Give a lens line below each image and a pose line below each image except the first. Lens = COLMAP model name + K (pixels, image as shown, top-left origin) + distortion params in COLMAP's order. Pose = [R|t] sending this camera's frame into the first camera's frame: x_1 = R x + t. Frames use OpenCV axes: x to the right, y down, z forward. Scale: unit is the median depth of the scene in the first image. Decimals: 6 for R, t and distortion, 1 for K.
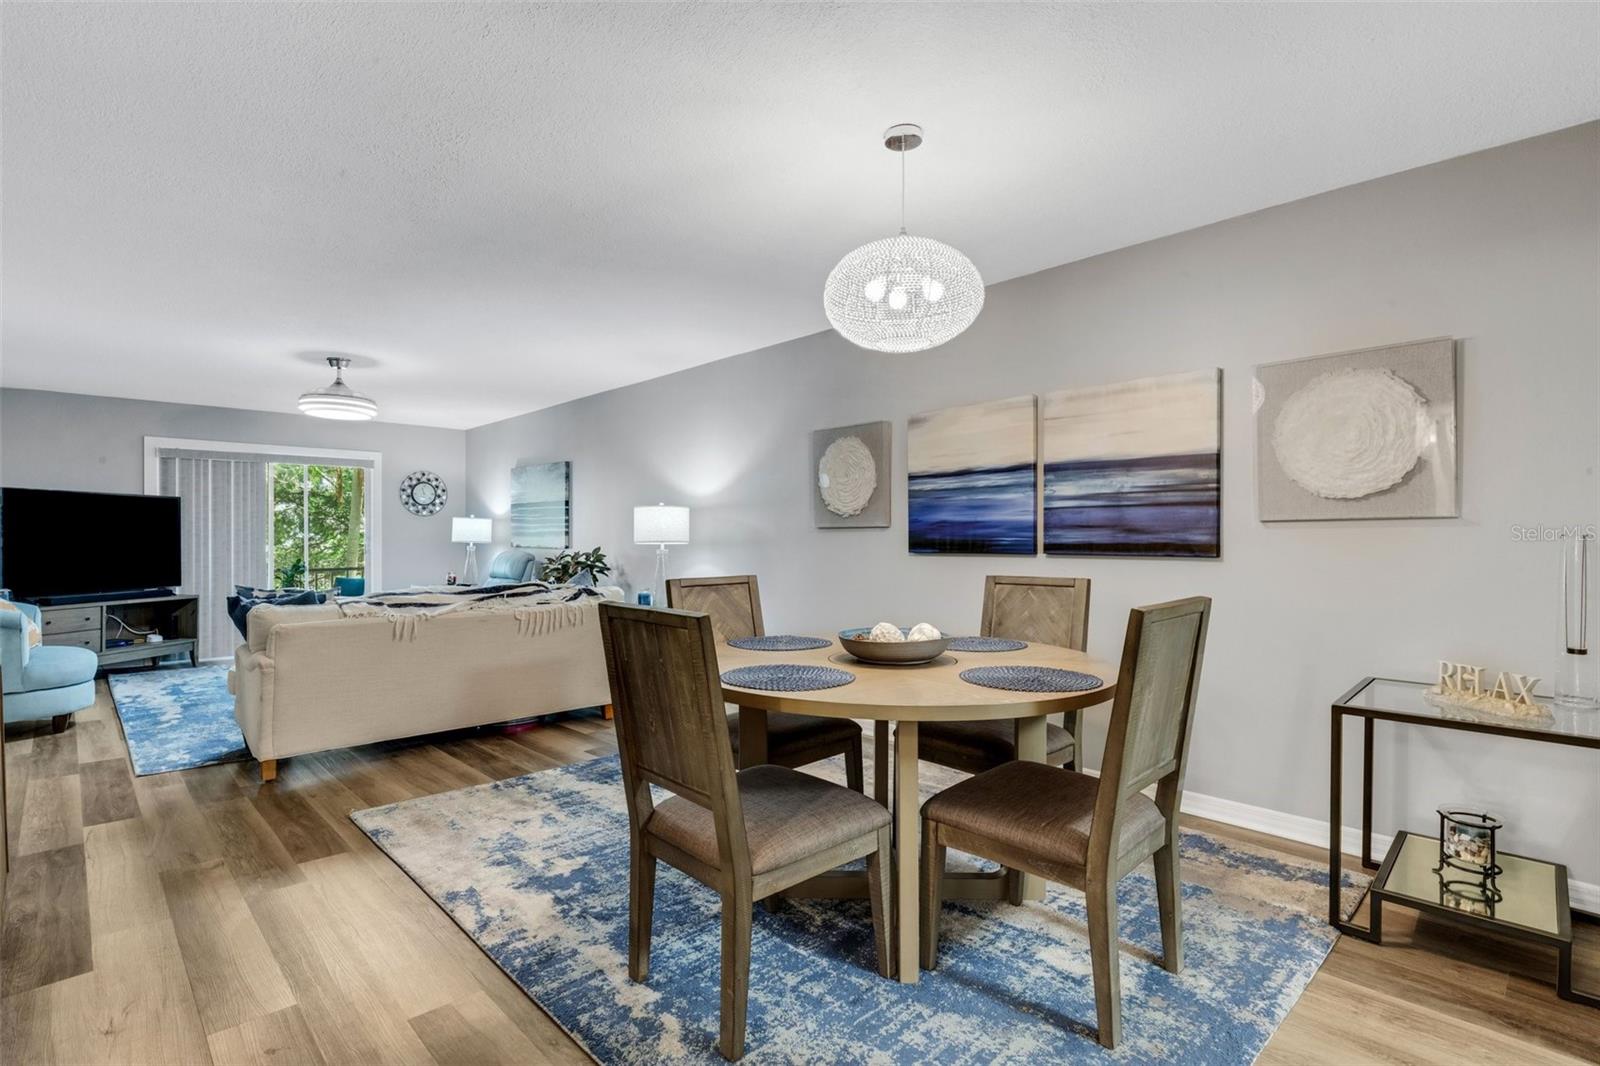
lens RADIAL K [[747.6, 0, 798.0], [0, 747.6, 539.0], [0, 0, 1]] dist [0.004575, -0.001560]
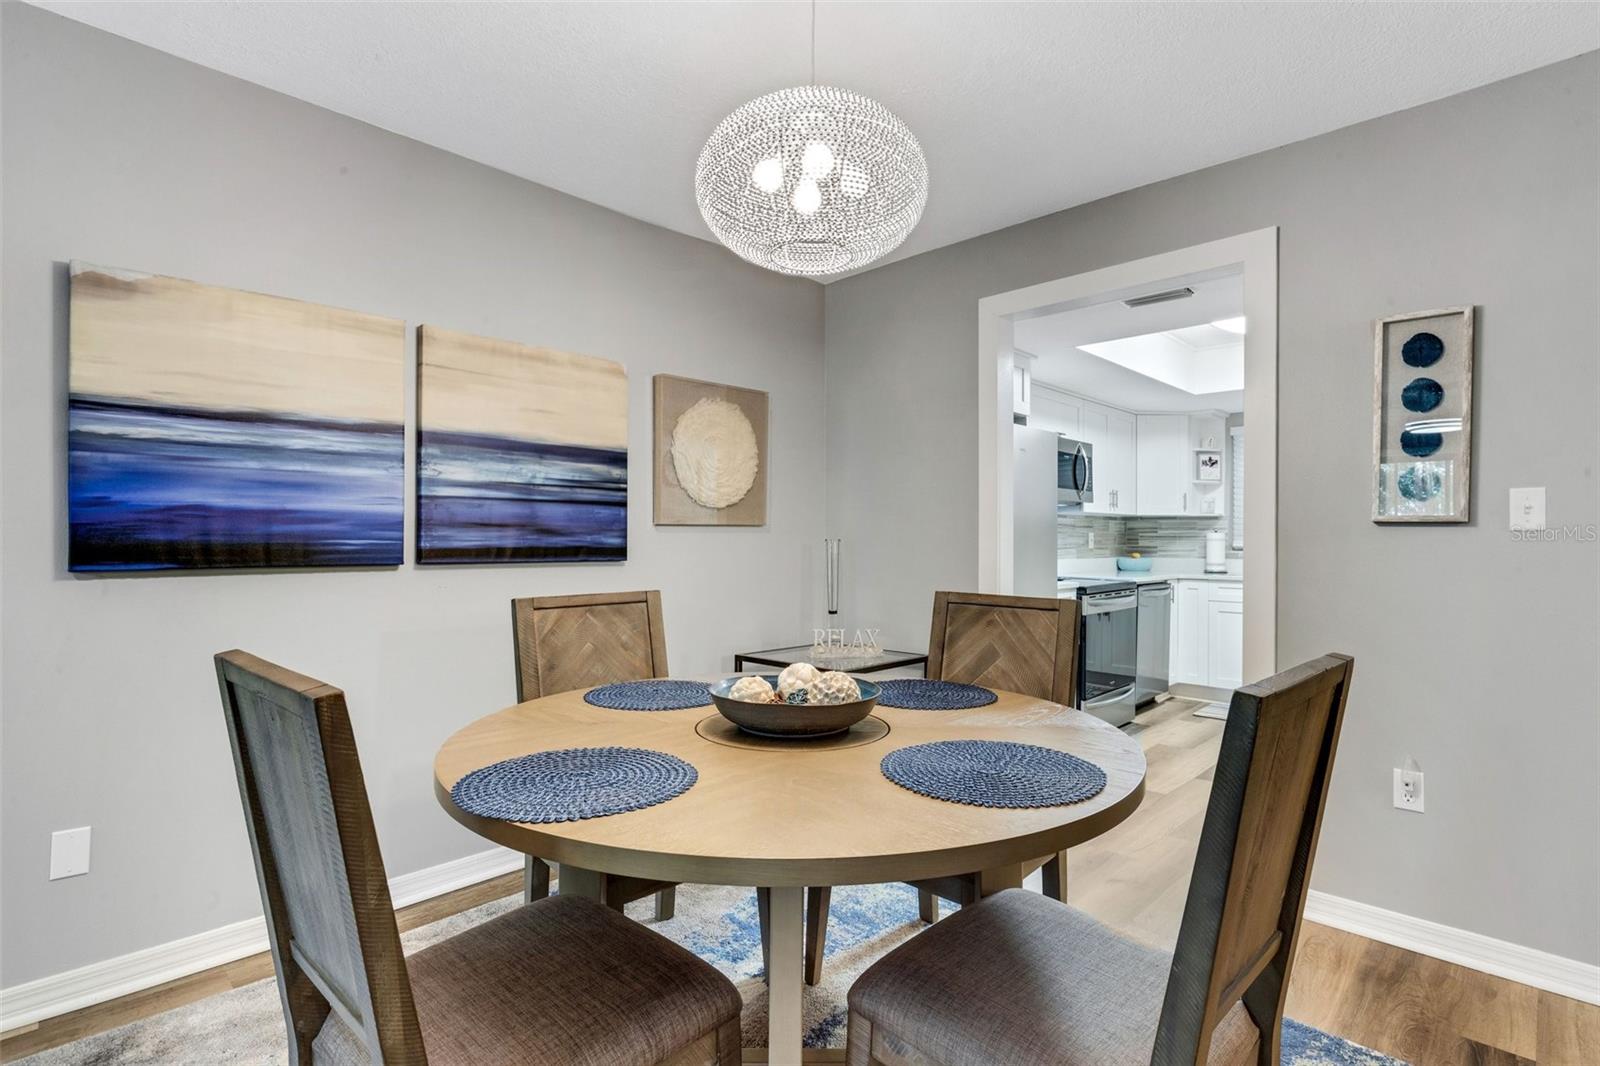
lens RADIAL K [[789.7, 0, 808.2], [0, 789.7, 533.8], [0, 0, 1]] dist [0.009281, -0.000621]
pose [[-0.045069, 0.008642, 0.998947, -0.236120], [-0.002236, 0.999959, -0.008752, -0.001102], [-0.998981, -0.002628, -0.045048, 0.412966]]
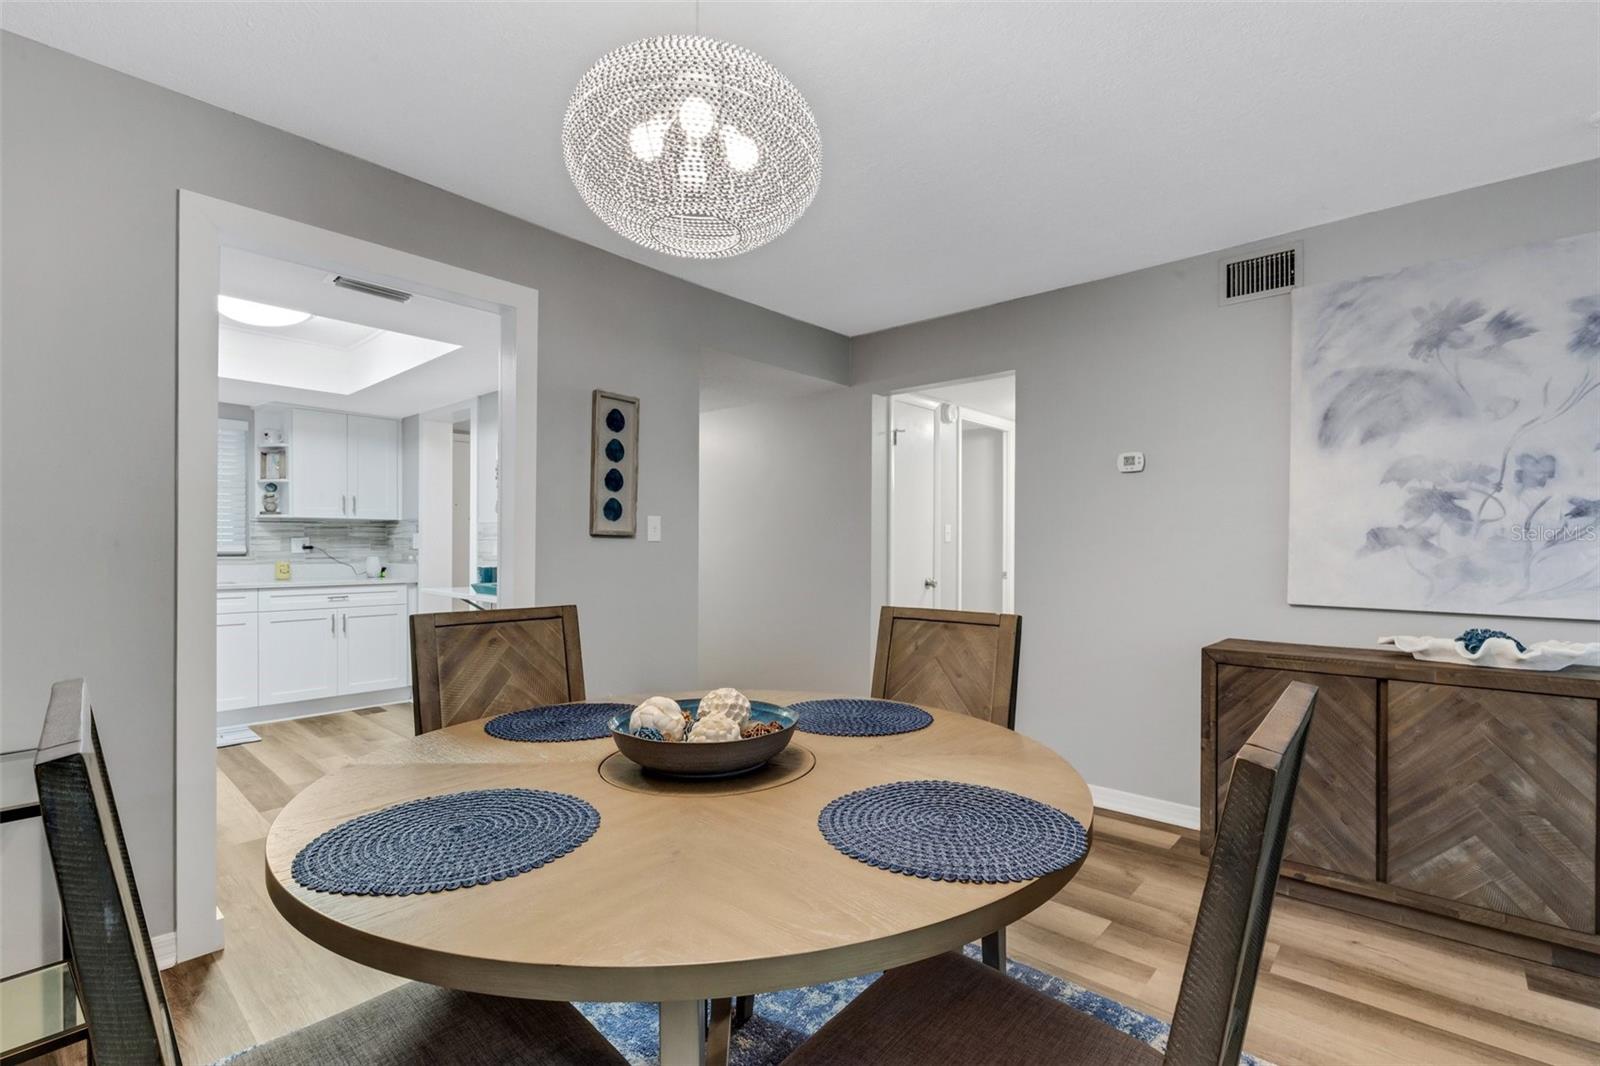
lens RADIAL K [[724.0, 0, 812.1], [0, 724.0, 547.5], [0, 0, 1]] dist [0.019077, -0.001481]
pose [[-0.997342, -0.000383, -0.072862, 0.033510], [-0.001011, 0.999963, 0.008577, -0.006108], [0.072856, 0.008628, -0.997305, 0.642121]]
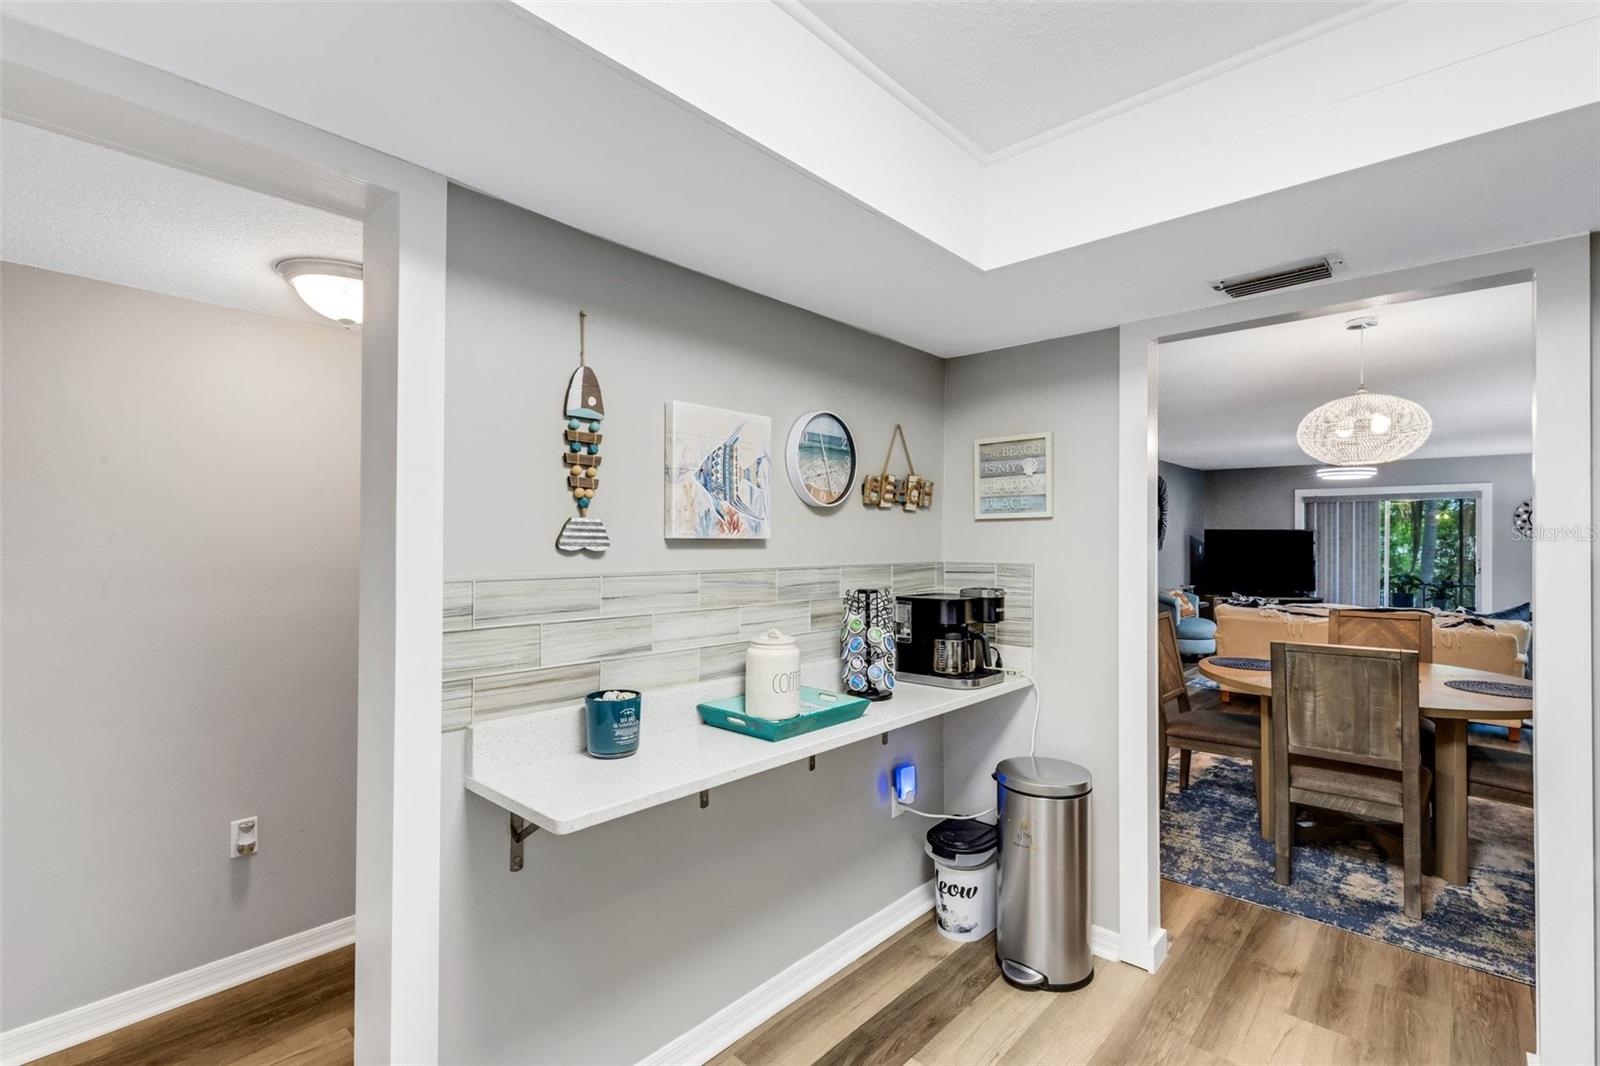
lens RADIAL K [[724.0, 0, 824.2], [0, 724.0, 545.7], [0, 0, 1]] dist [0.019077, -0.001481]
pose [[0.079731, 0.007916, -0.996785, 0.601367], [-0.002707, 0.999966, 0.007725, -0.040845], [0.996813, 0.002082, 0.079750, -0.065909]]
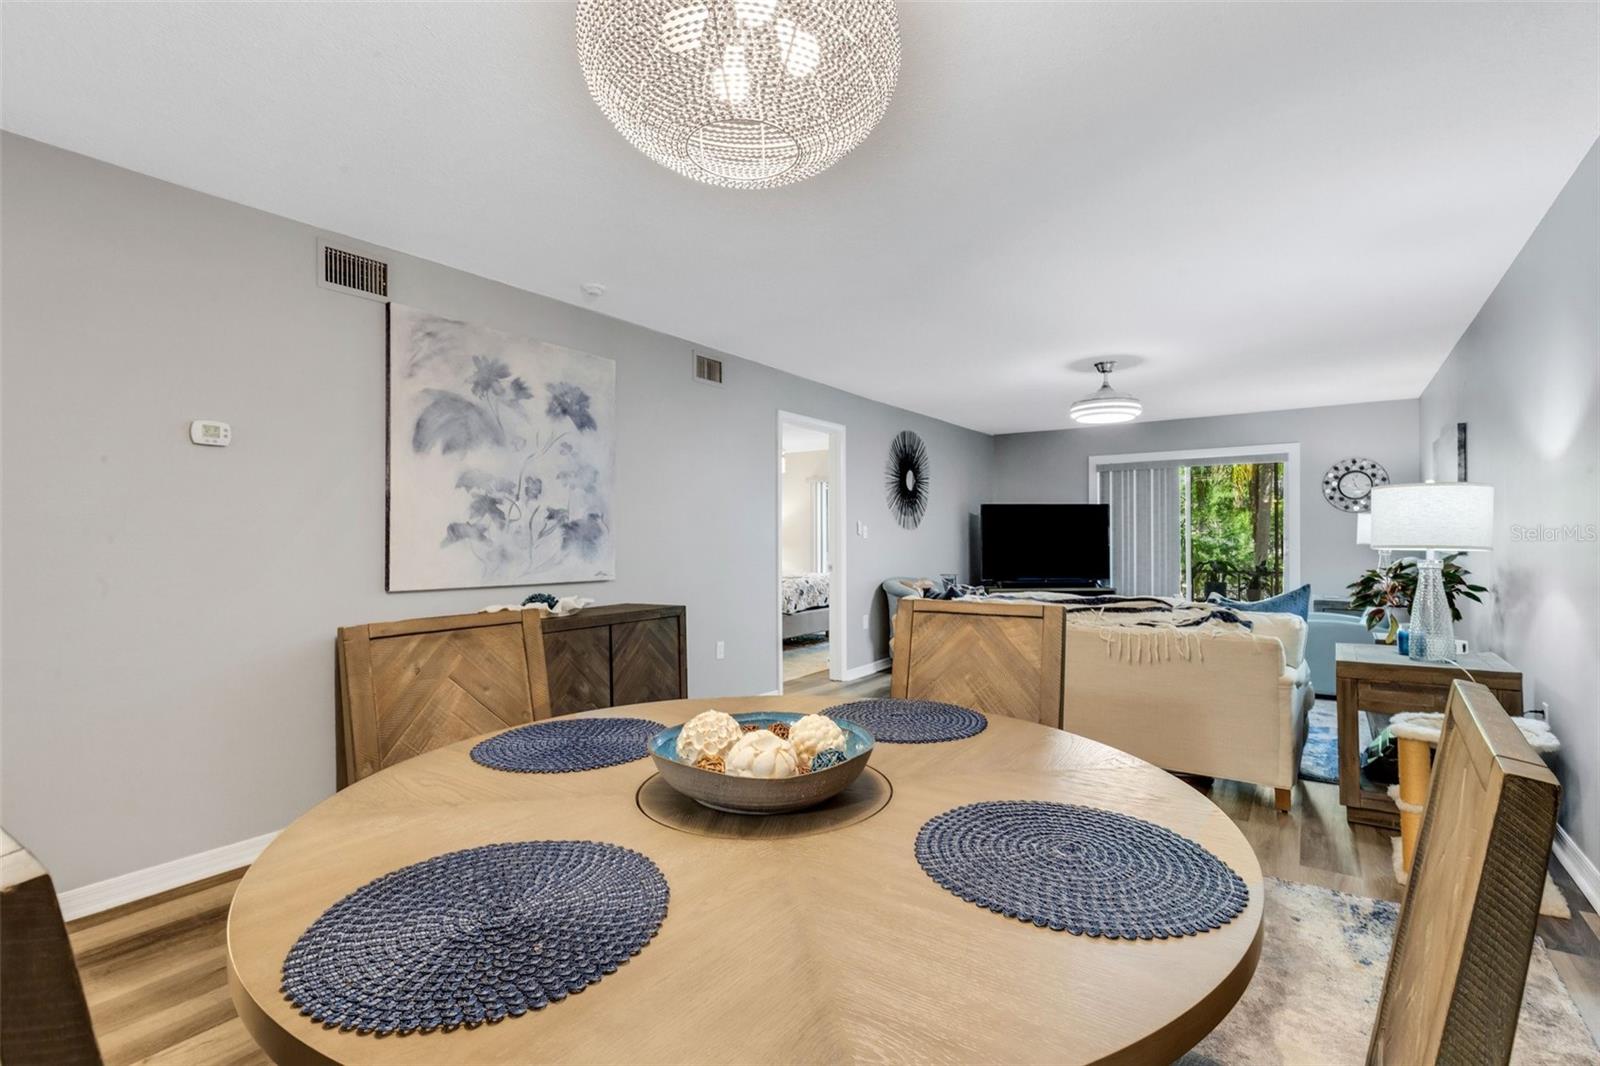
lens RADIAL K [[747.6, 0, 802.9], [0, 747.6, 534.0], [0, 0, 1]] dist [0.004575, -0.001560]
pose [[0.196500, -0.006365, -0.980483, 0.271355], [0.000345, 0.999979, -0.006422, -0.002806], [0.980504, 0.000924, 0.196498, 0.359409]]
